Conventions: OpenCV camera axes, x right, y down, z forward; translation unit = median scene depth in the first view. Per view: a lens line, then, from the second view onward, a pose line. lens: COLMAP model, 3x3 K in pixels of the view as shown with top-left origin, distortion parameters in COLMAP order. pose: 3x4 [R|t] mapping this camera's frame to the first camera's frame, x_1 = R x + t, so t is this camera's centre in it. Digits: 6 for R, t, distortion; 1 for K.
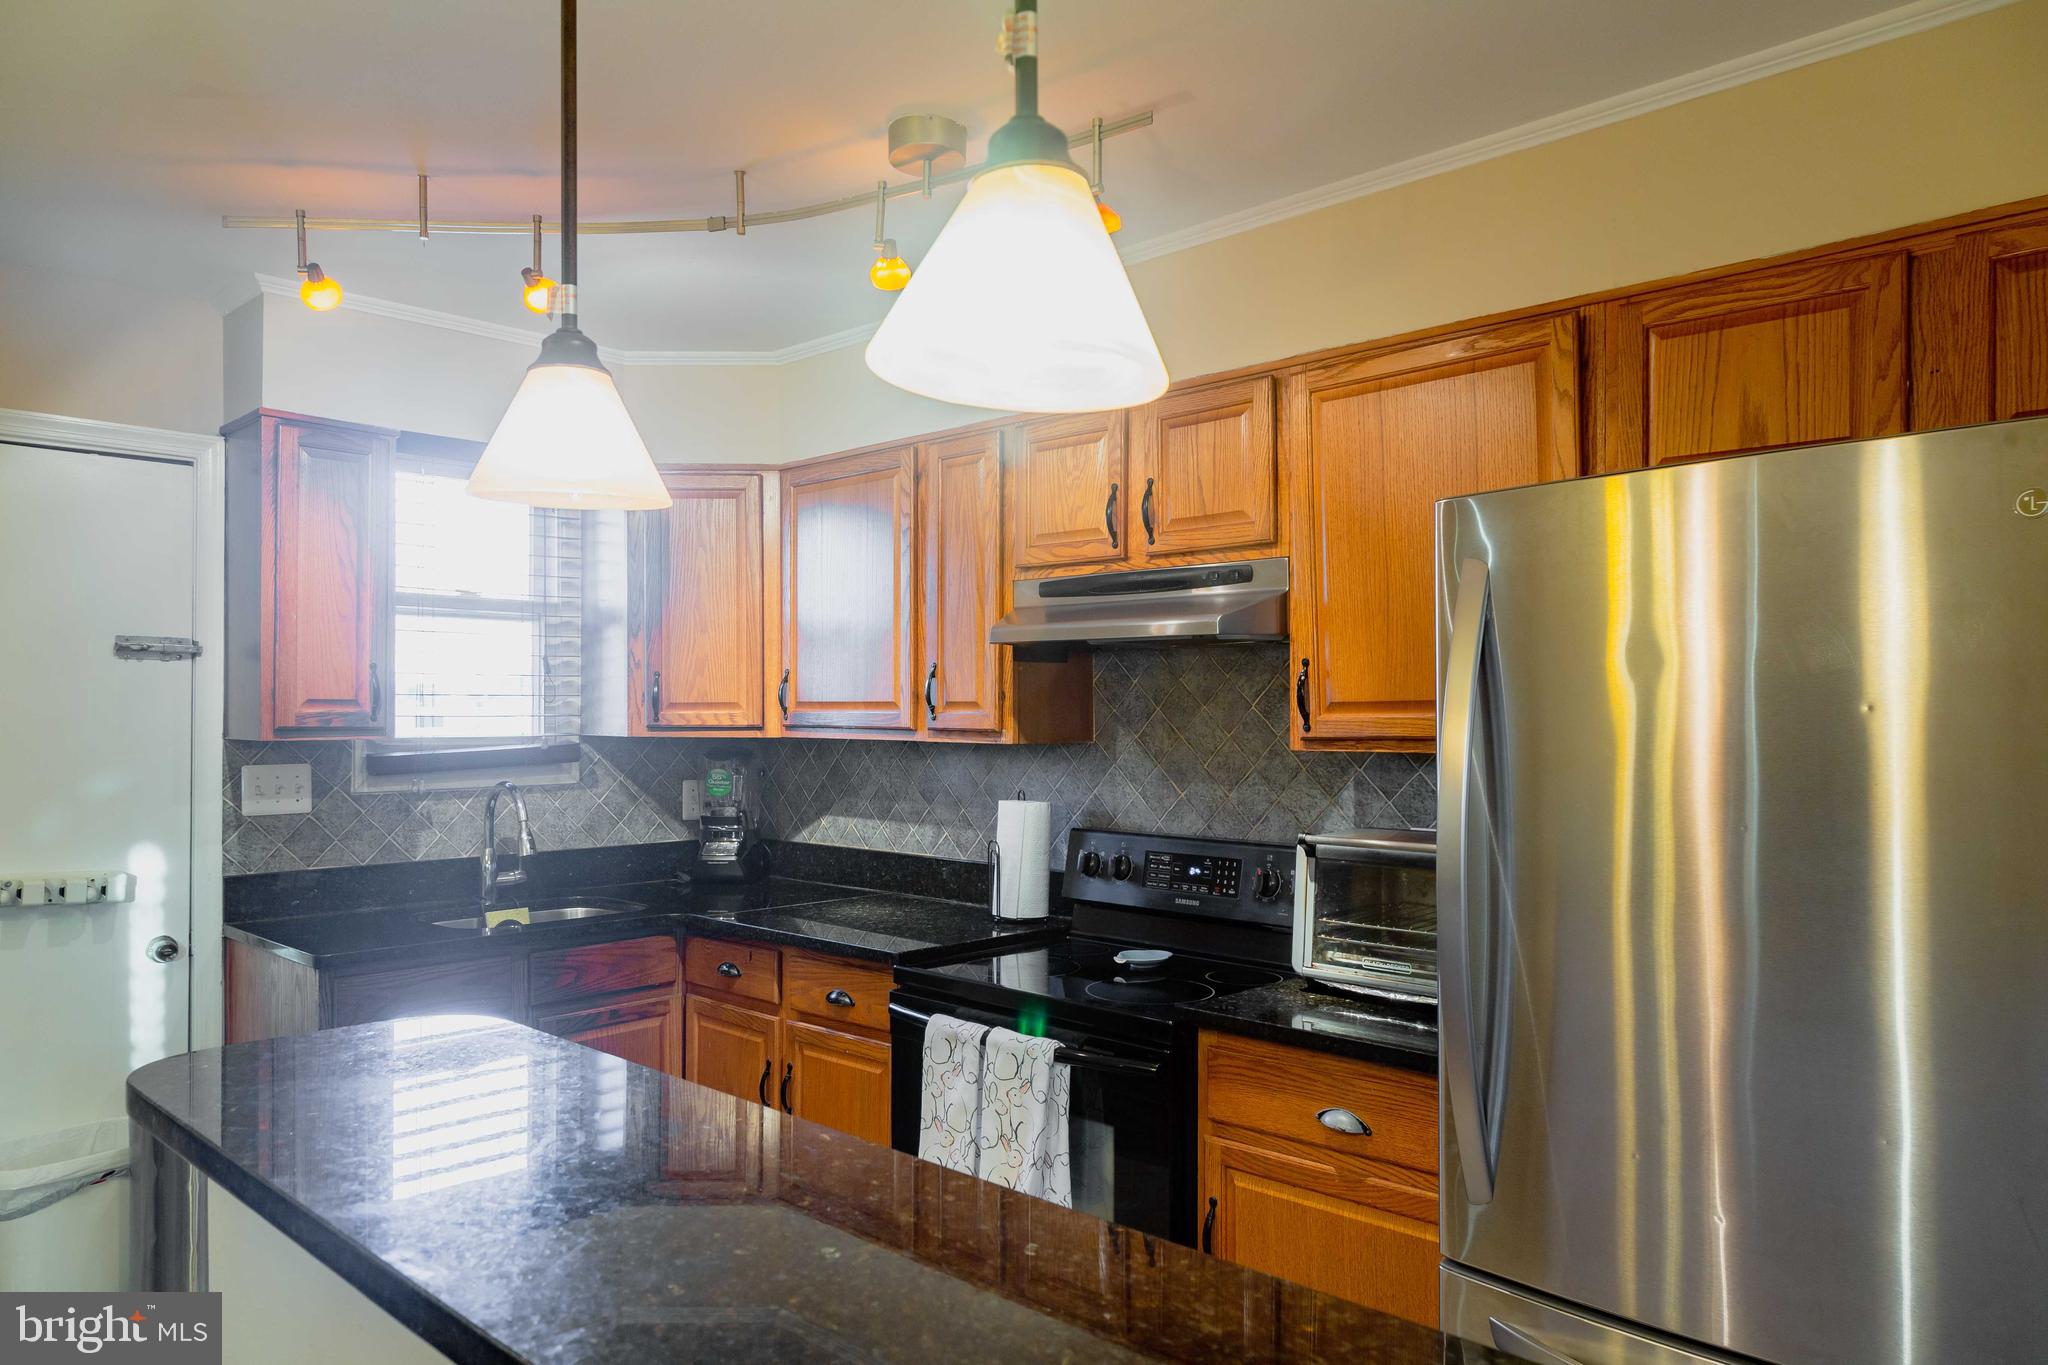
lens RADIAL K [[1365.3, 0, 1003.3], [0, 1365.3, 711.9], [0, 0, 1]] dist [0.007909, 0.001197]
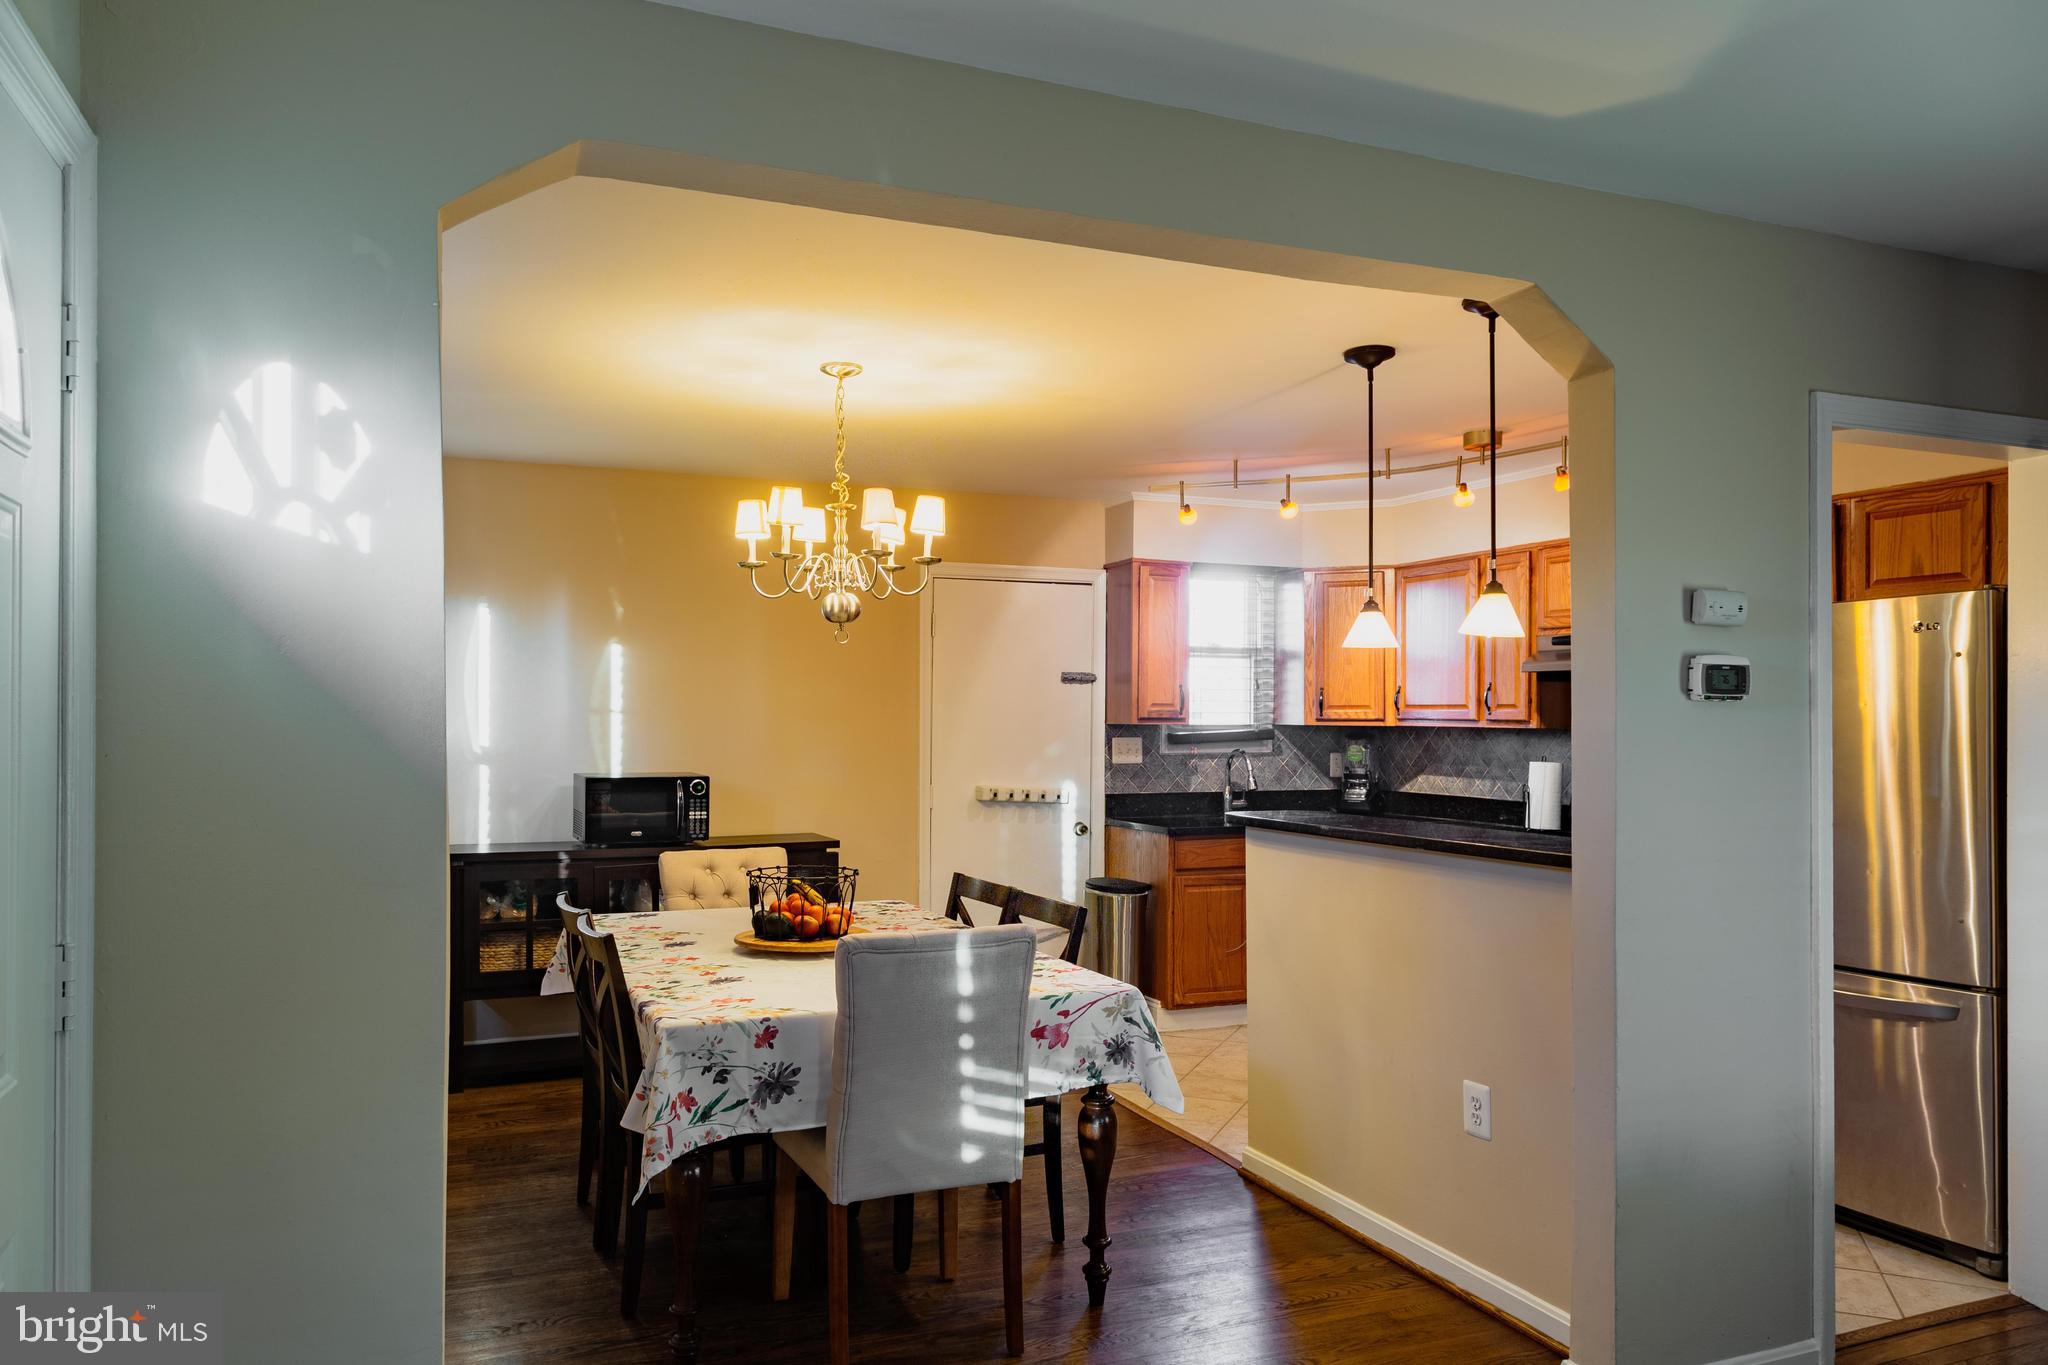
lens RADIAL K [[1365.3, 0, 1003.3], [0, 1365.3, 711.9], [0, 0, 1]] dist [0.007909, 0.001197]
pose [[0.918376, 0.000933, -0.395708, 0.063259], [-0.002726, 0.999988, -0.003970, 0.009845], [0.395700, 0.004724, 0.918368, -0.773529]]
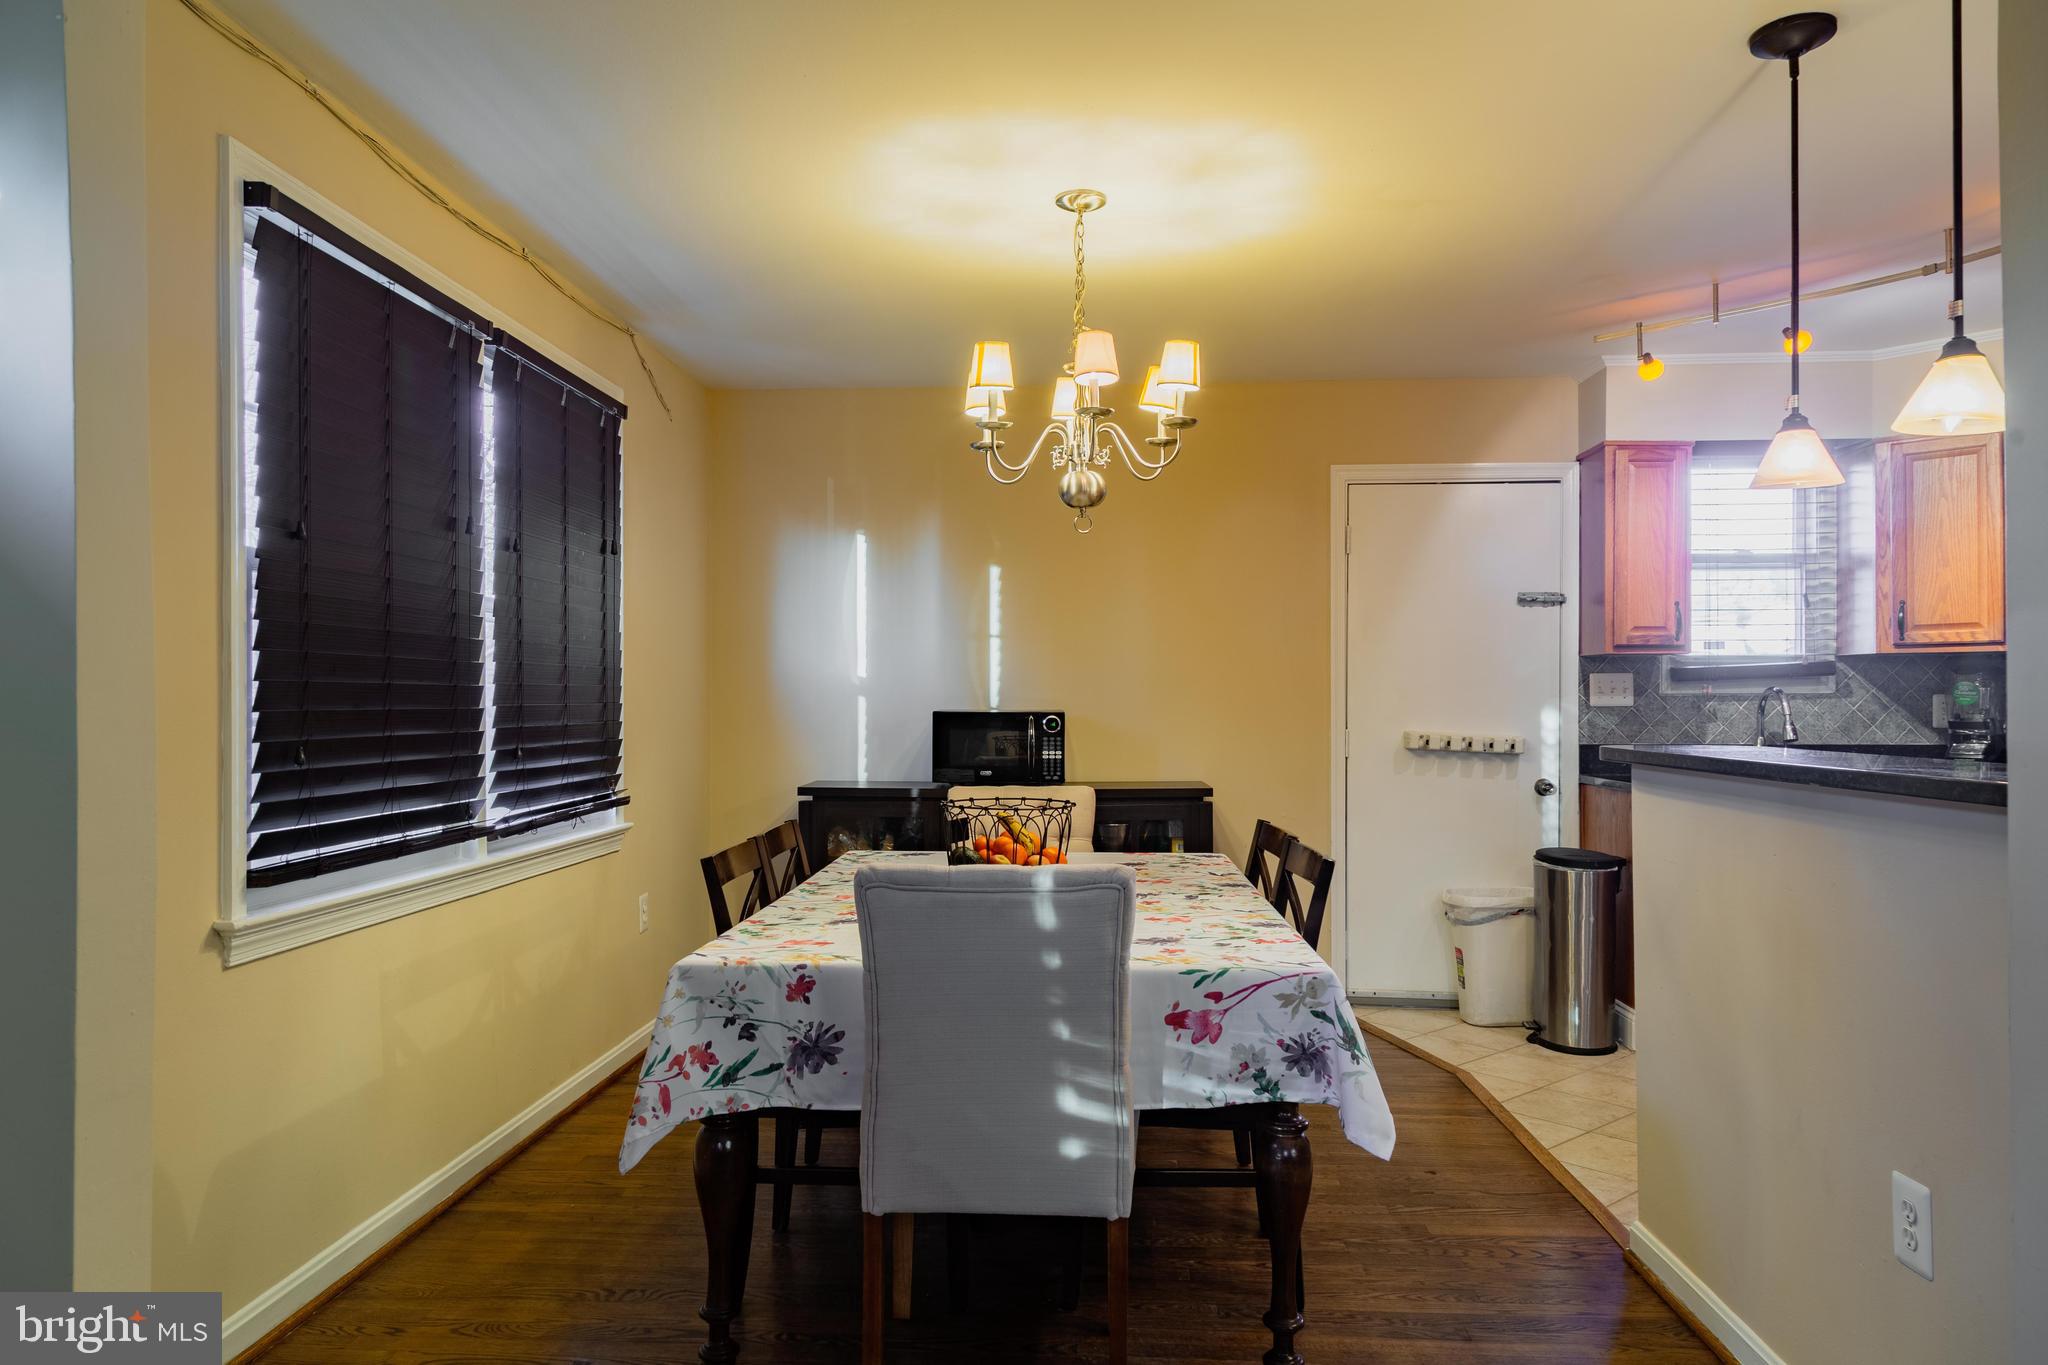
lens RADIAL K [[1356.9, 0, 1033.3], [0, 1356.9, 692.3], [0, 0, 1]] dist [0.008929, 0.000345]
pose [[0.659347, -0.003765, -0.751829, 0.165806], [0.001470, 0.999992, -0.003719, 0.059952], [0.751837, 0.001347, 0.659348, -0.439849]]
